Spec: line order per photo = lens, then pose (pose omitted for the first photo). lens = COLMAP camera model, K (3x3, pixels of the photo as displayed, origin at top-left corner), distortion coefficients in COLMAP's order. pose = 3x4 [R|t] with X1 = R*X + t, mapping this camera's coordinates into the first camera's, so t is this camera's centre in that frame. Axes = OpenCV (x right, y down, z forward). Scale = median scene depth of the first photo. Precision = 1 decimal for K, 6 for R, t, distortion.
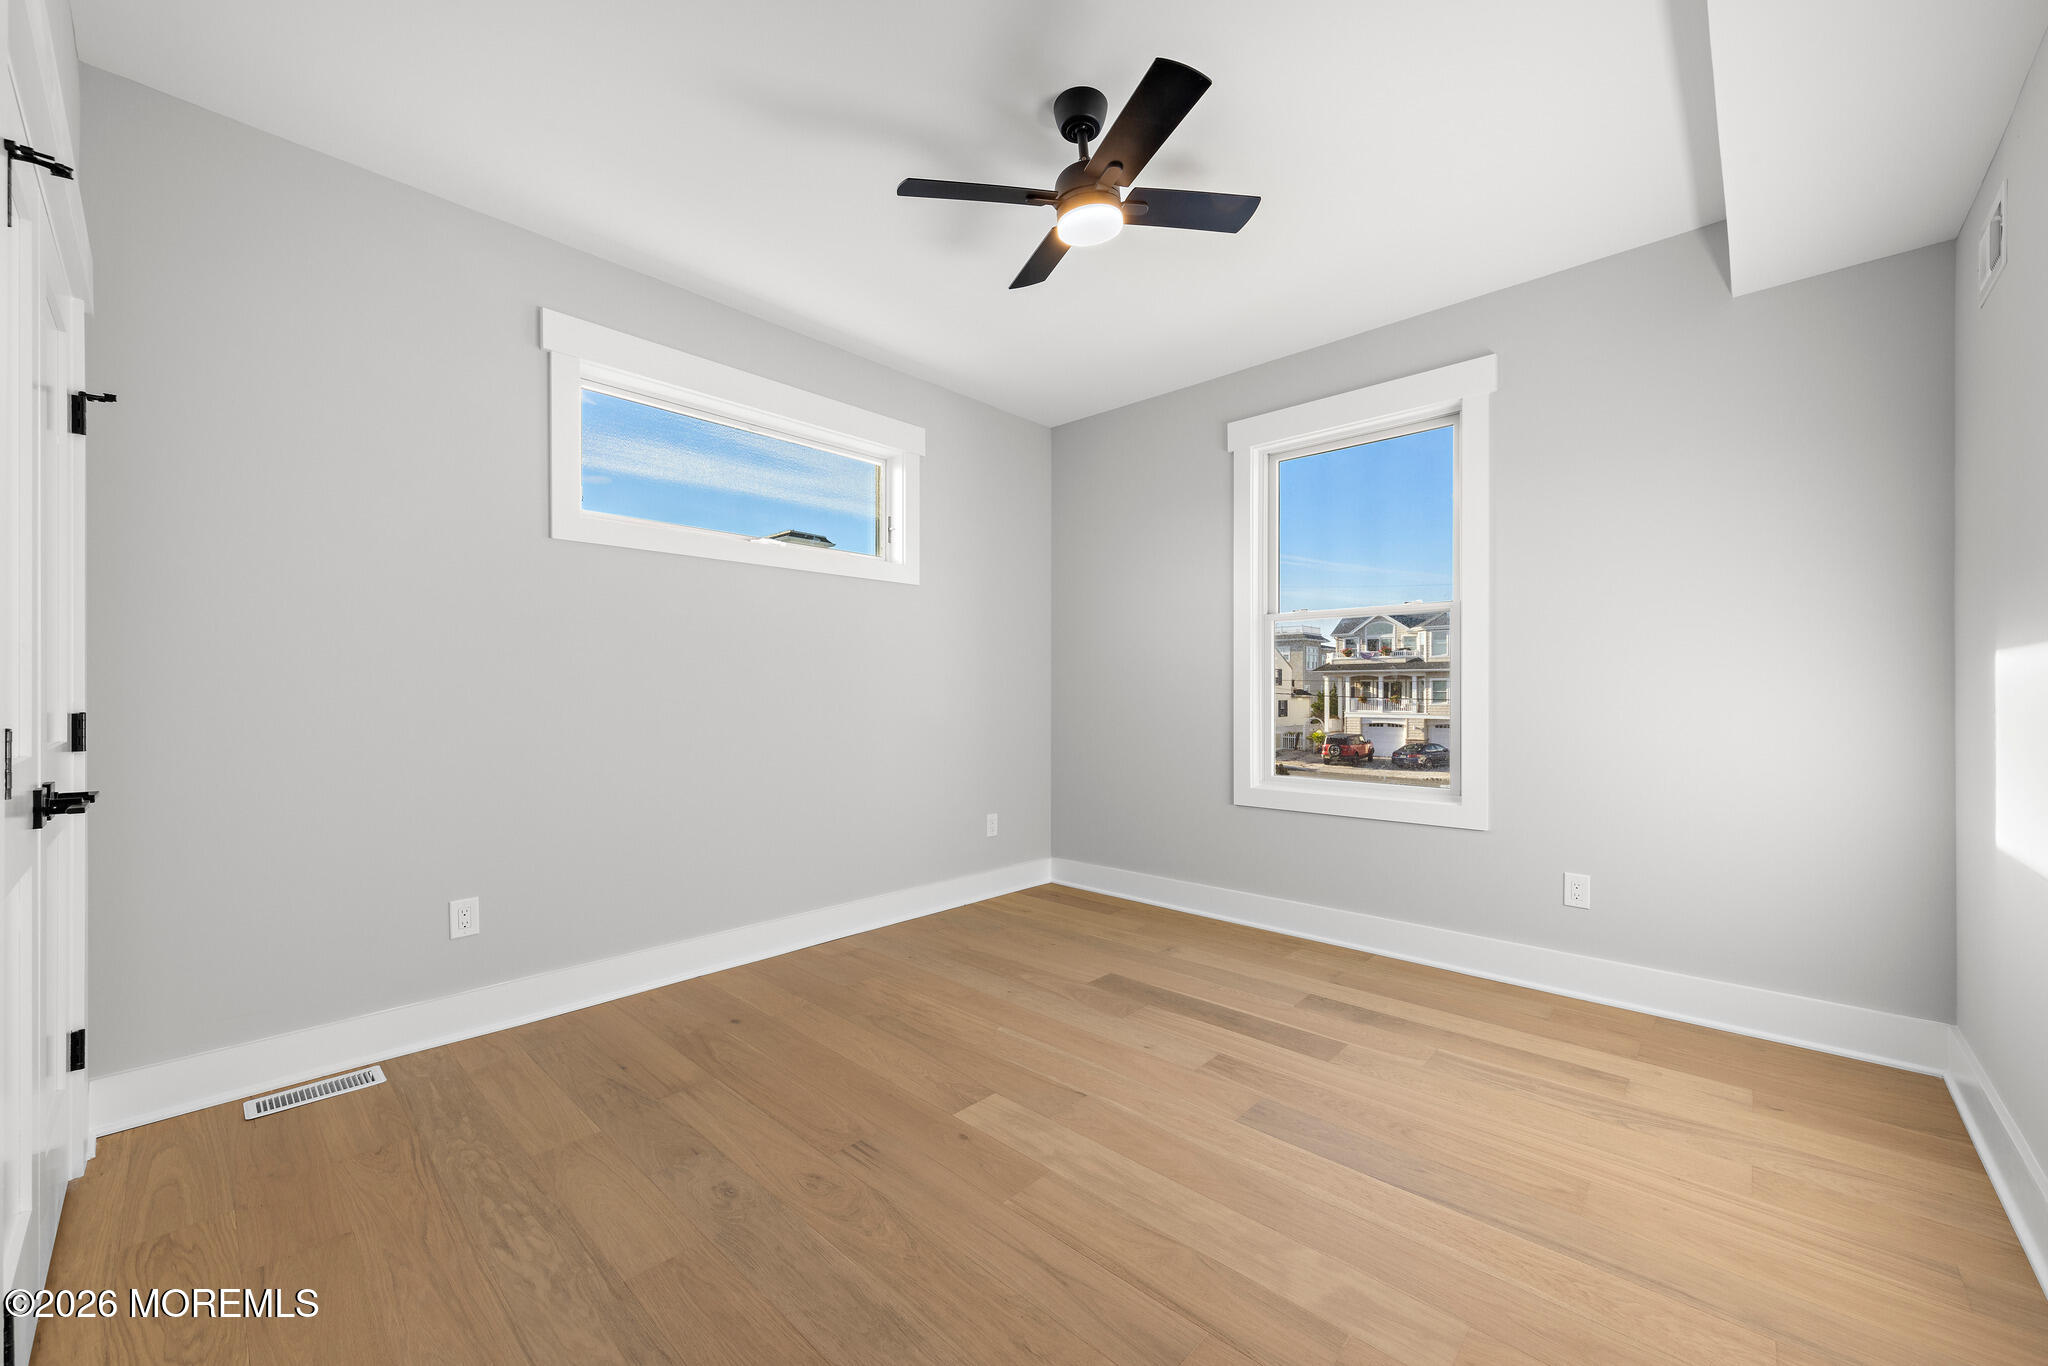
lens RADIAL K [[794.7, 0, 1024.0], [0, 794.7, 683.0], [0, 0, 1]] dist [0.001173, 0.000082]
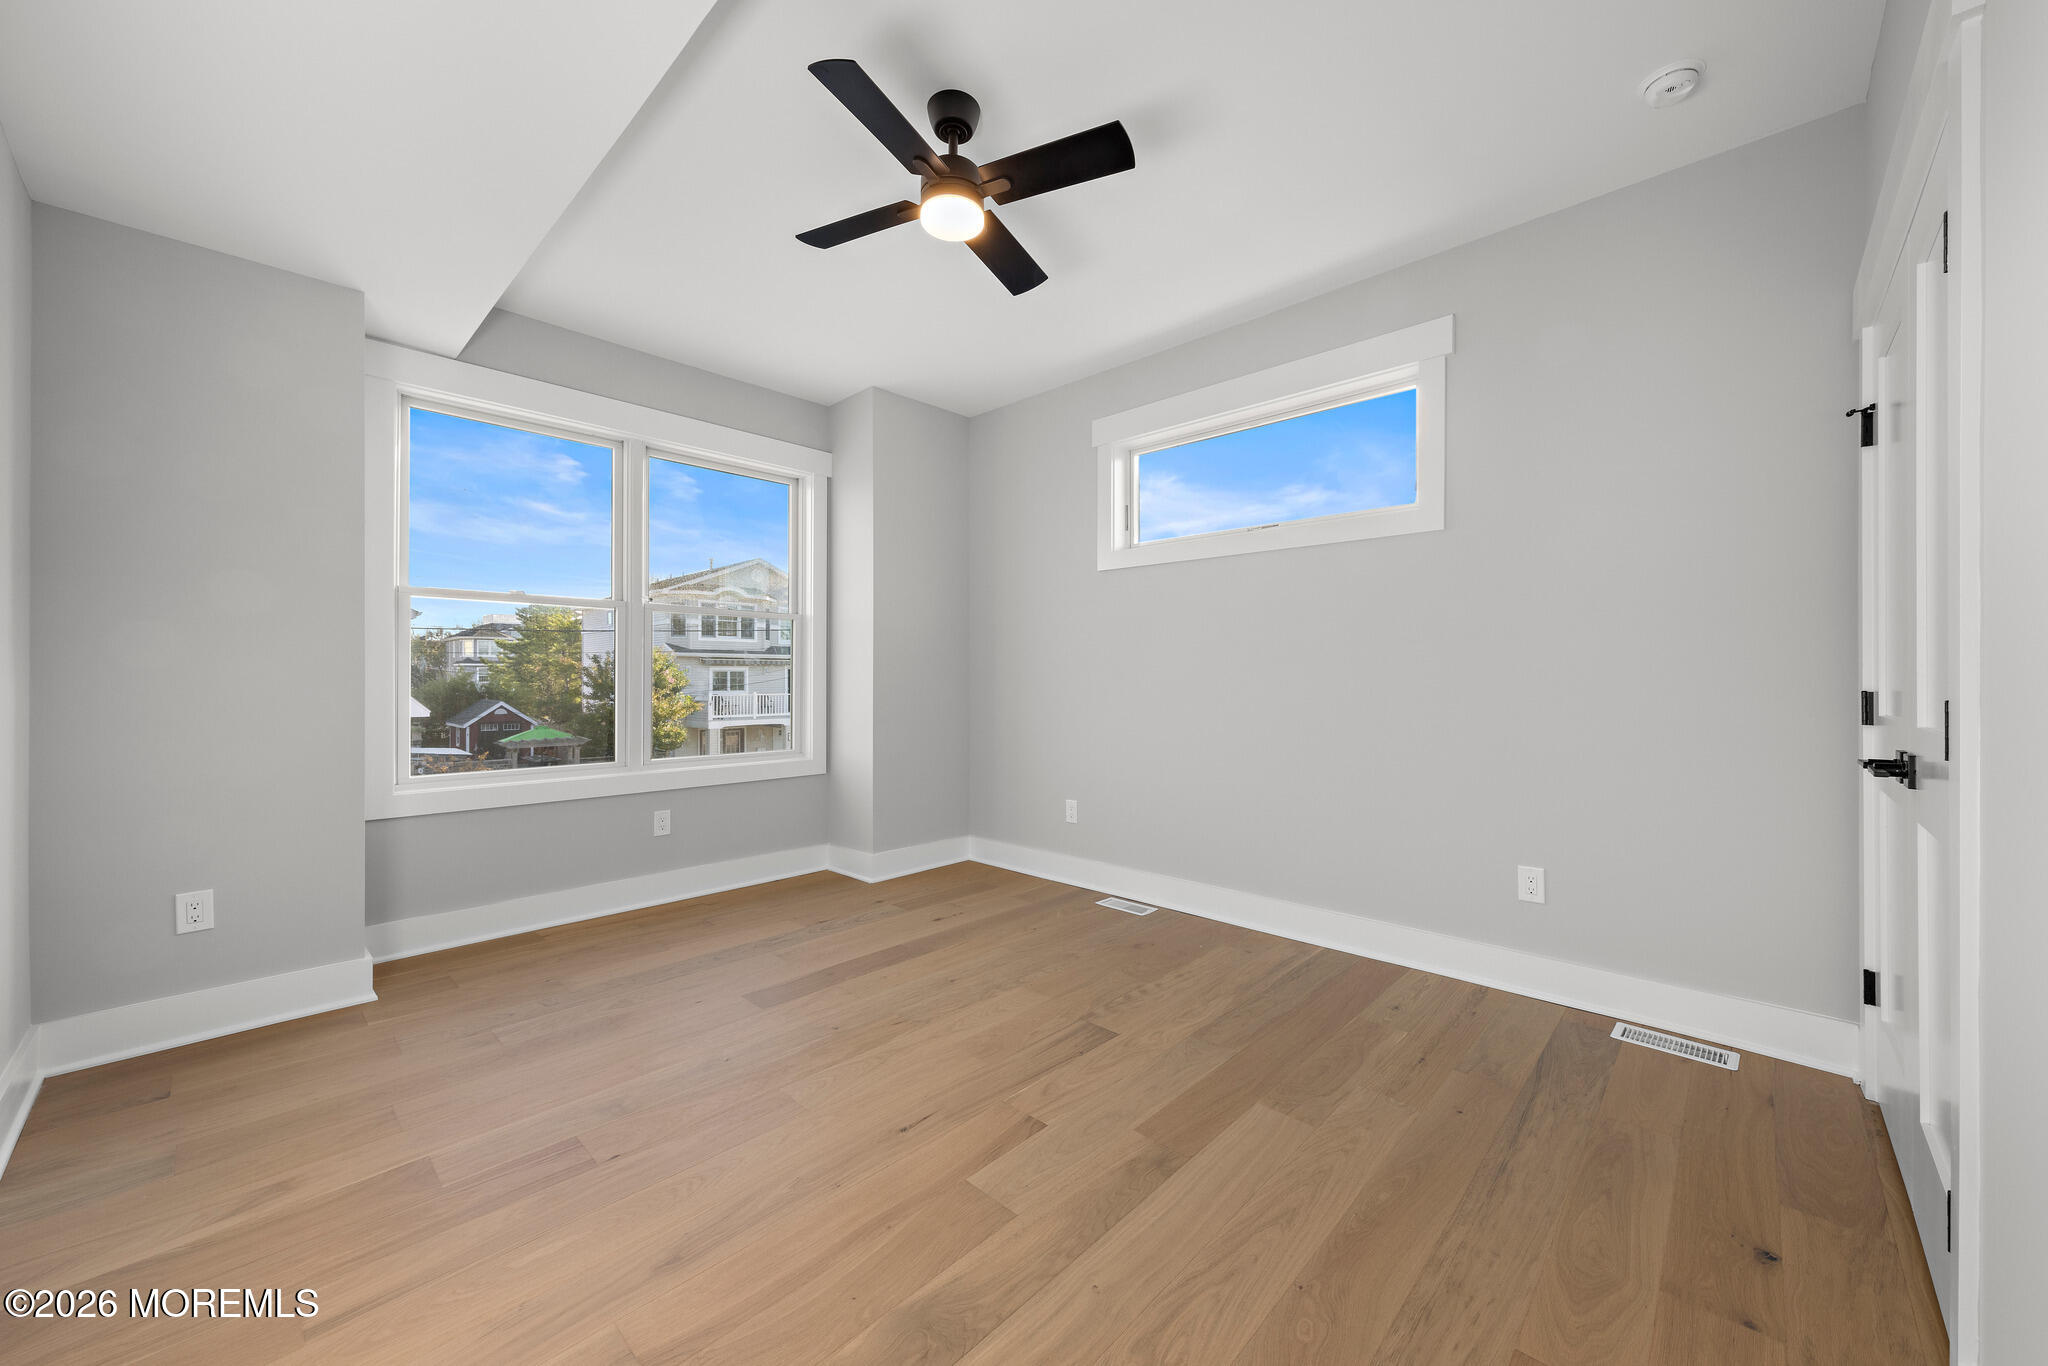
lens RADIAL K [[758.6, 0, 1025.6], [0, 758.6, 669.2], [0, 0, 1]] dist [-0.000906, -0.000023]
pose [[-0.008635, -0.001352, -0.999962, 0.603366], [0.010629, 0.999942, -0.001444, 0.002519], [0.999906, -0.010641, -0.008620, 0.638299]]
